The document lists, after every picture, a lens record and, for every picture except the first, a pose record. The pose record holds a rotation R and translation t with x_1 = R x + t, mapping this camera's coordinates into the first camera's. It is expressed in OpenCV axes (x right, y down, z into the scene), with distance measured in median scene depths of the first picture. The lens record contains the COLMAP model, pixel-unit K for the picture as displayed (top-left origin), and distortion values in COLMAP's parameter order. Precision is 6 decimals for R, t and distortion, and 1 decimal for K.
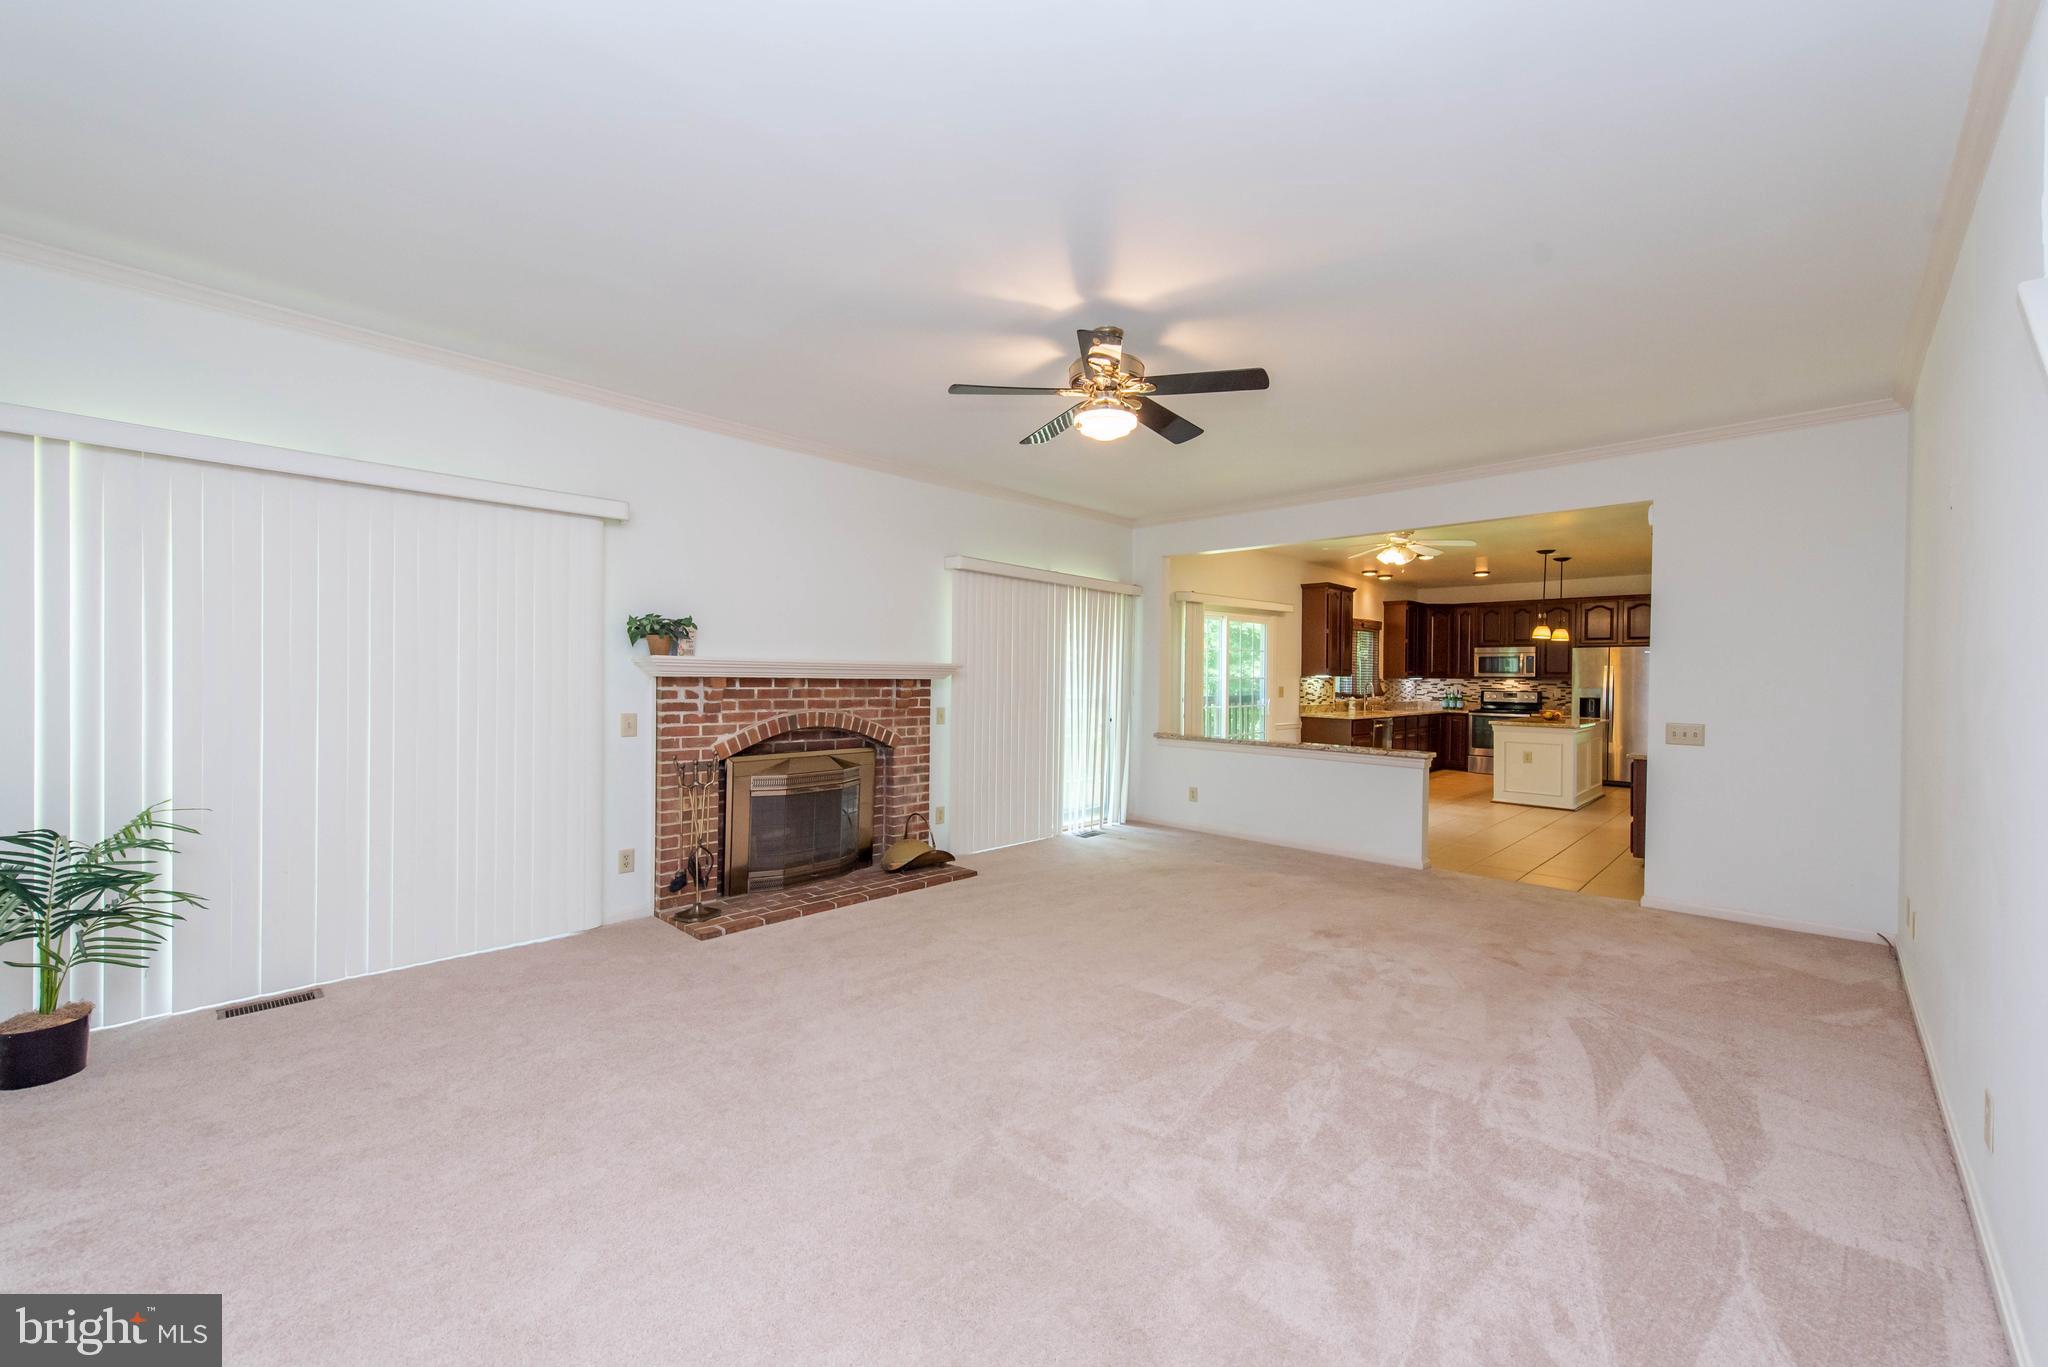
lens RADIAL K [[804.0, 0, 1030.9], [0, 804.0, 681.1], [0, 0, 1]] dist [0.018405, -0.005383]
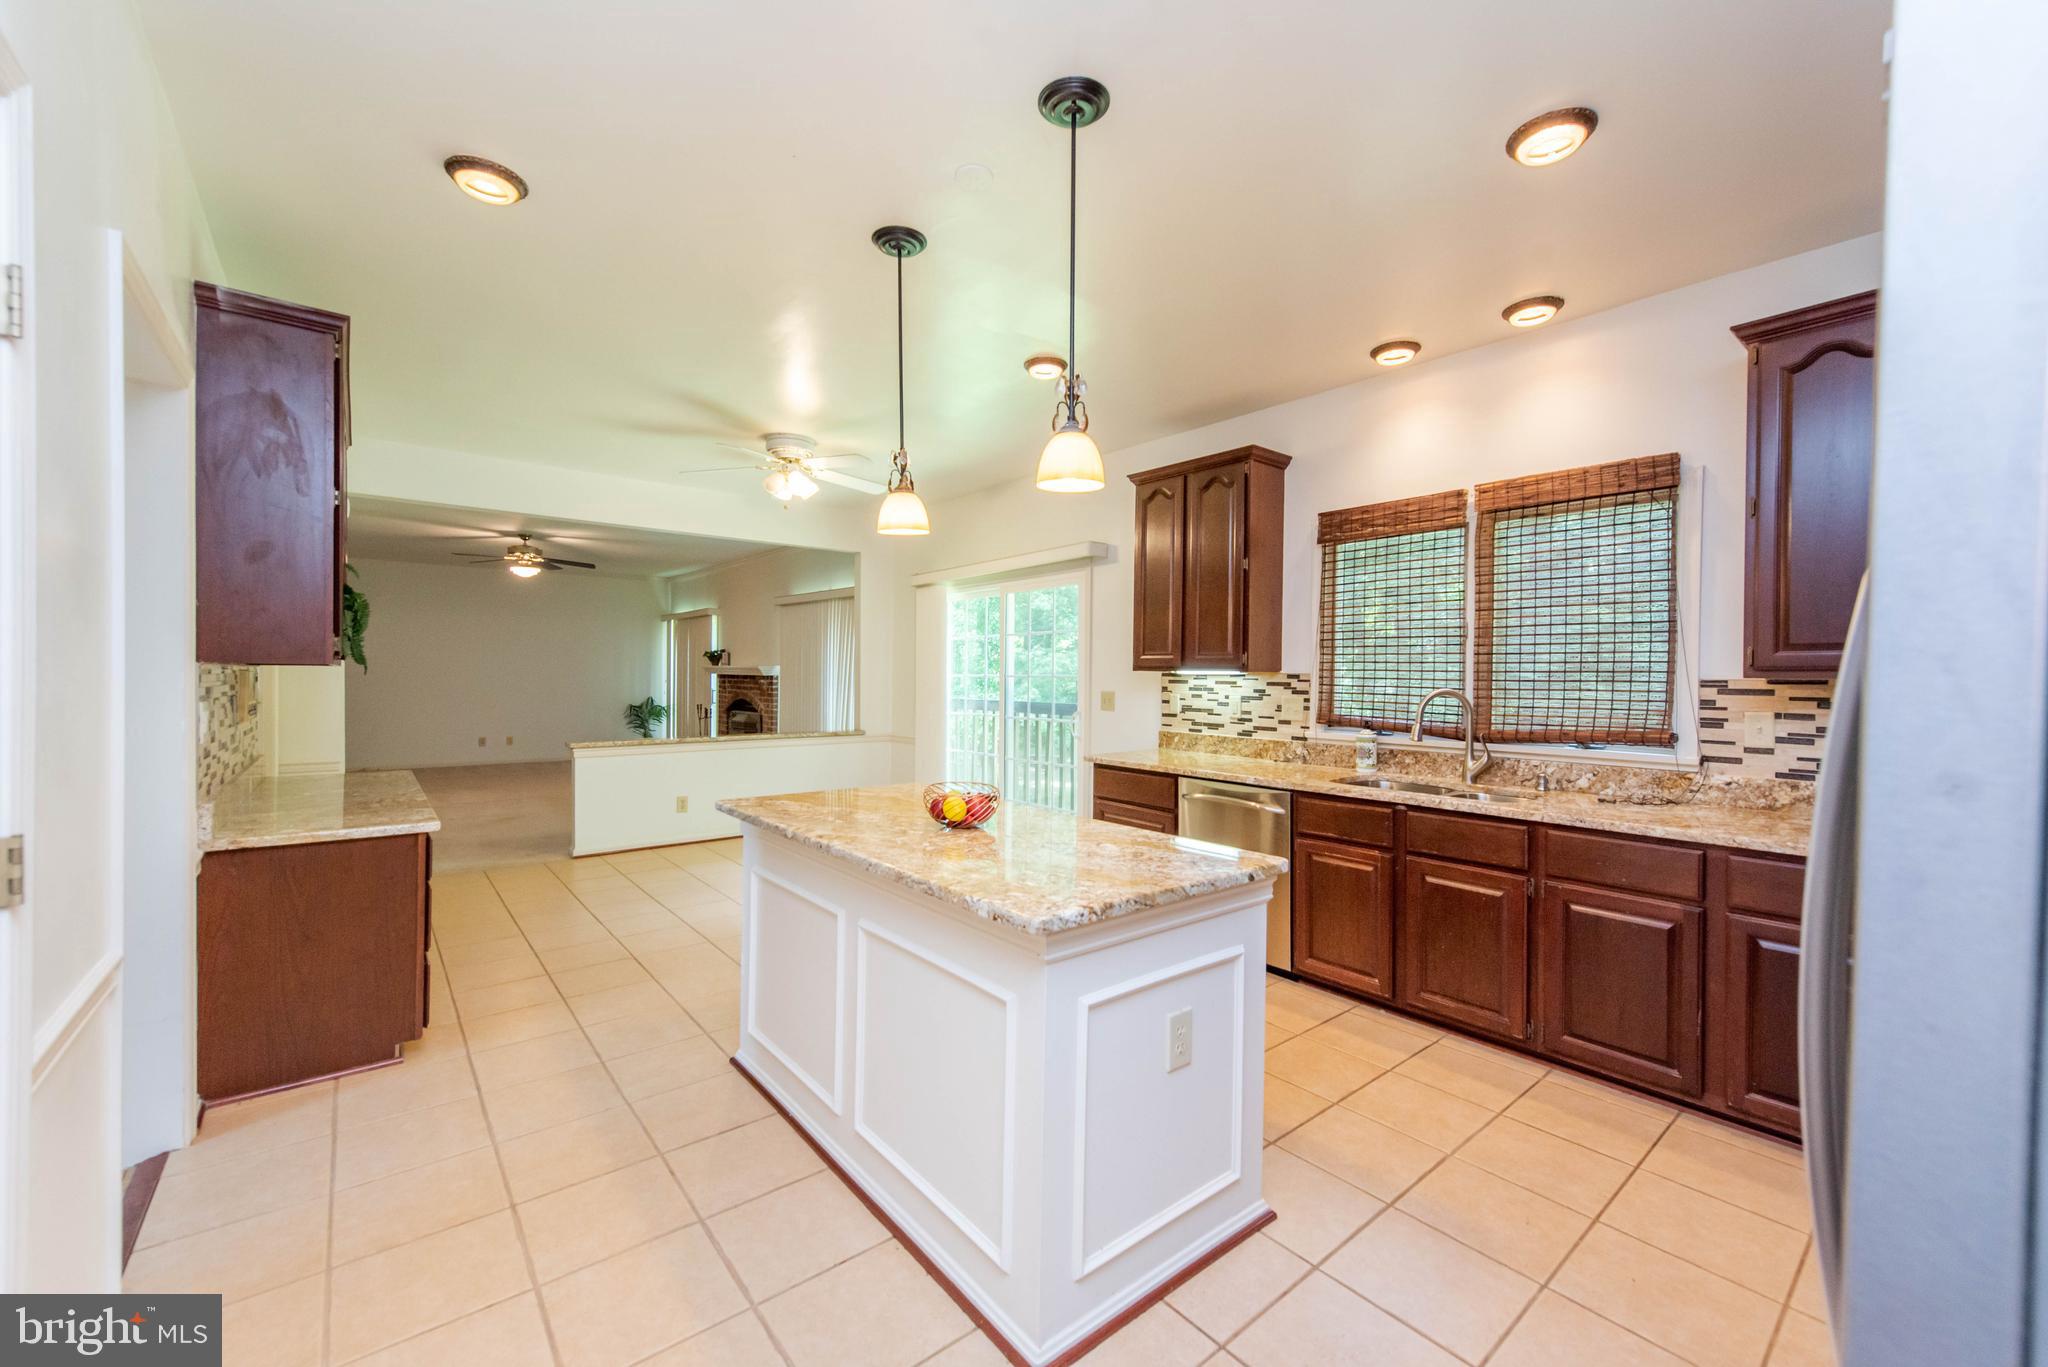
lens RADIAL K [[804.0, 0, 1027.7], [0, 804.0, 681.6], [0, 0, 1]] dist [0.018405, -0.005383]
pose [[-0.113461, -0.004953, -0.993530, 1.503438], [-0.018399, 0.999827, -0.002884, 0.004548], [0.993372, 0.017953, -0.113532, 1.756596]]
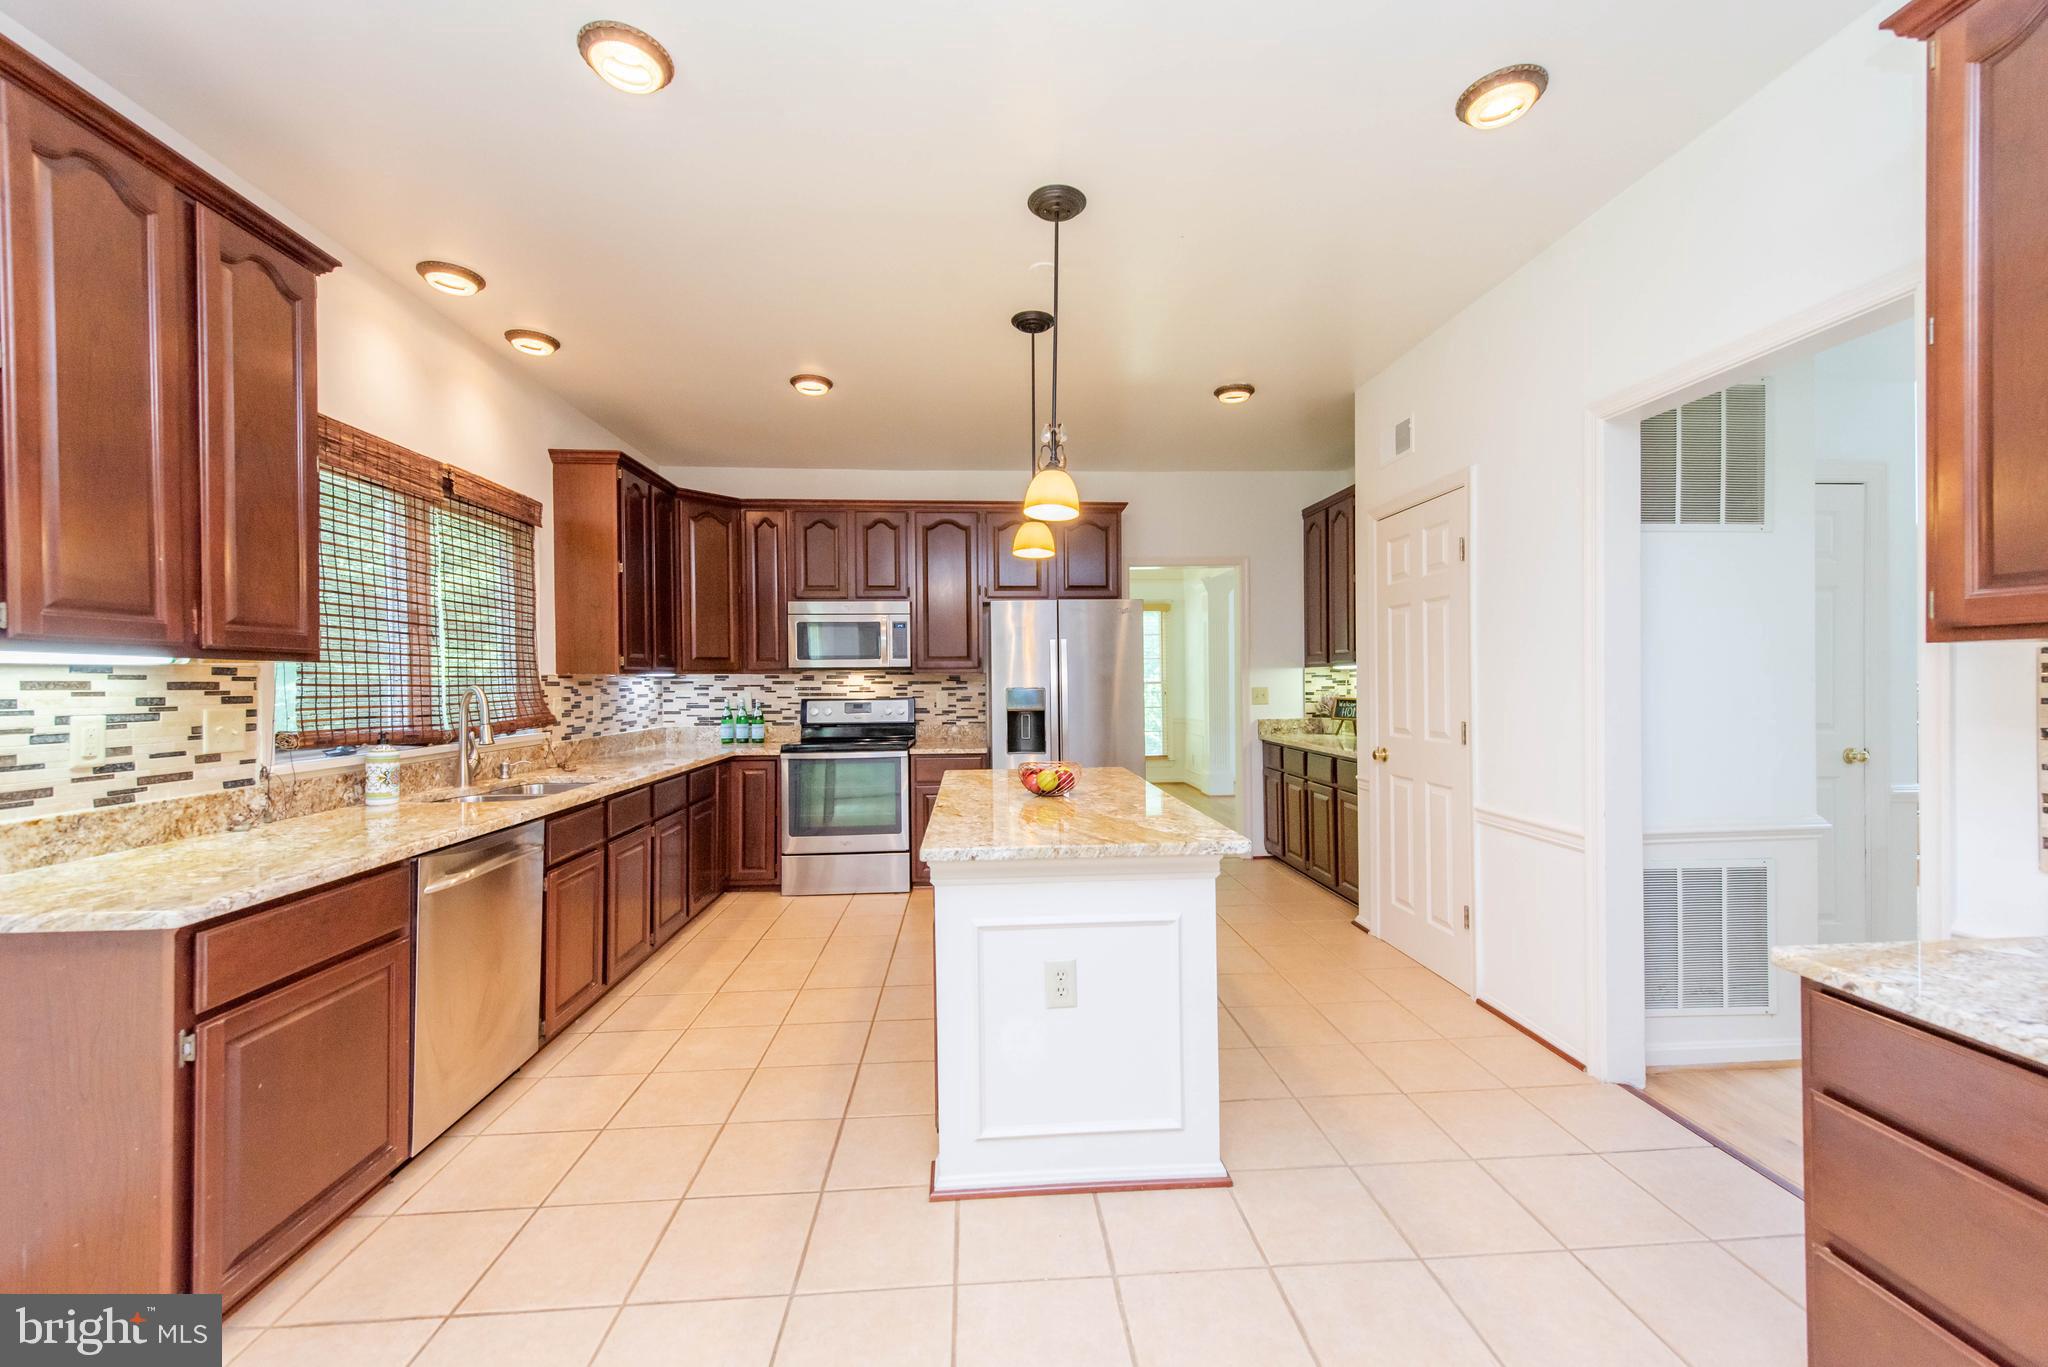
lens RADIAL K [[804.0, 0, 1031.1], [0, 804.0, 683.2], [0, 0, 1]] dist [0.018405, -0.005383]
pose [[0.666944, -0.020425, 0.744828, 0.678620], [0.023006, 0.999712, 0.006815, 0.005648], [-0.744753, 0.012590, 0.667222, 1.332290]]
